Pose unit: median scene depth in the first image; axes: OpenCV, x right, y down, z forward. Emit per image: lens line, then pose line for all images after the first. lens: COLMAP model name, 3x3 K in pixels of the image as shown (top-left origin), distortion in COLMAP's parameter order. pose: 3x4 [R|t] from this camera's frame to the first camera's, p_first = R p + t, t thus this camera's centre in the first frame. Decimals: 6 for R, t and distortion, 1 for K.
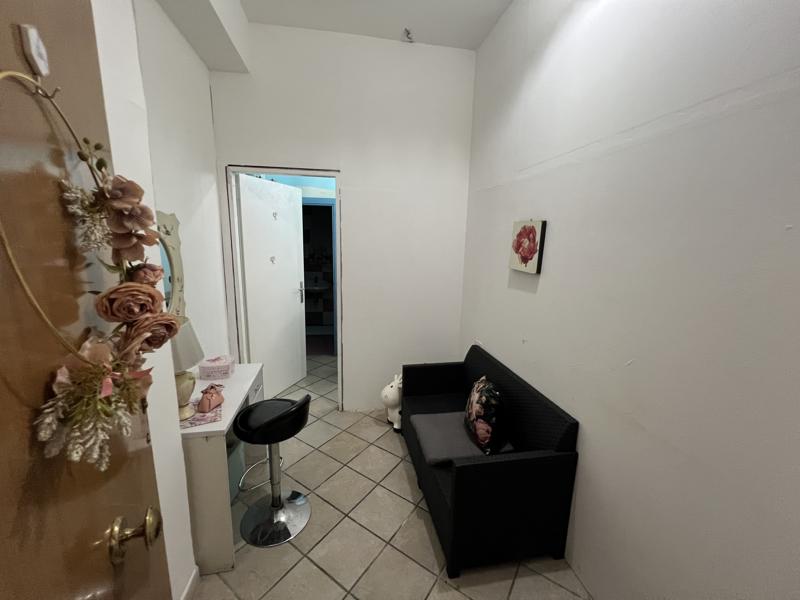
lens RADIAL K [[320.4, 0, 397.0], [0, 320.4, 298.3], [0, 0, 1]] dist [0.004290, -0.000212]
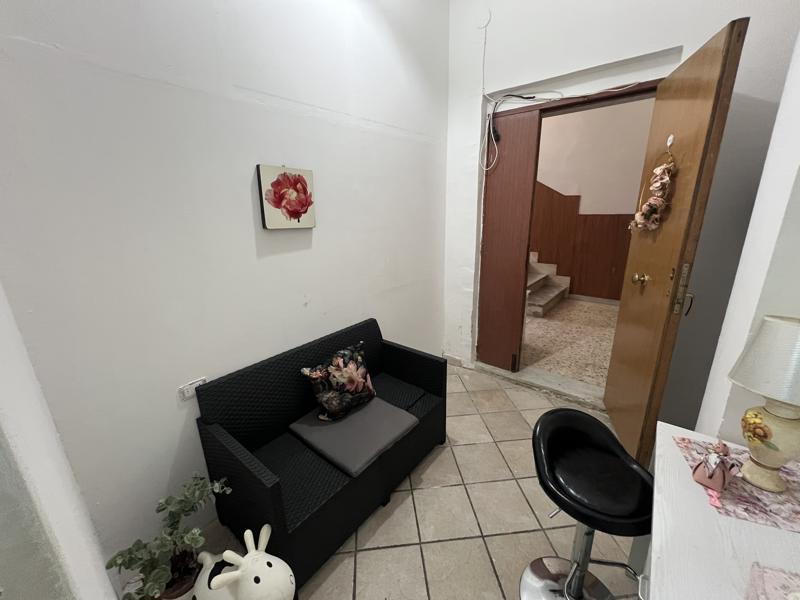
lens RADIAL K [[320.8, 0, 398.9], [0, 320.8, 298.9], [0, 0, 1]] dist [0.000679, 0.000032]
pose [[-0.646431, -0.218831, 0.730917, -0.474171], [0.149712, 0.902982, 0.402752, -0.222560], [-0.748140, 0.369778, -0.550954, 1.361096]]
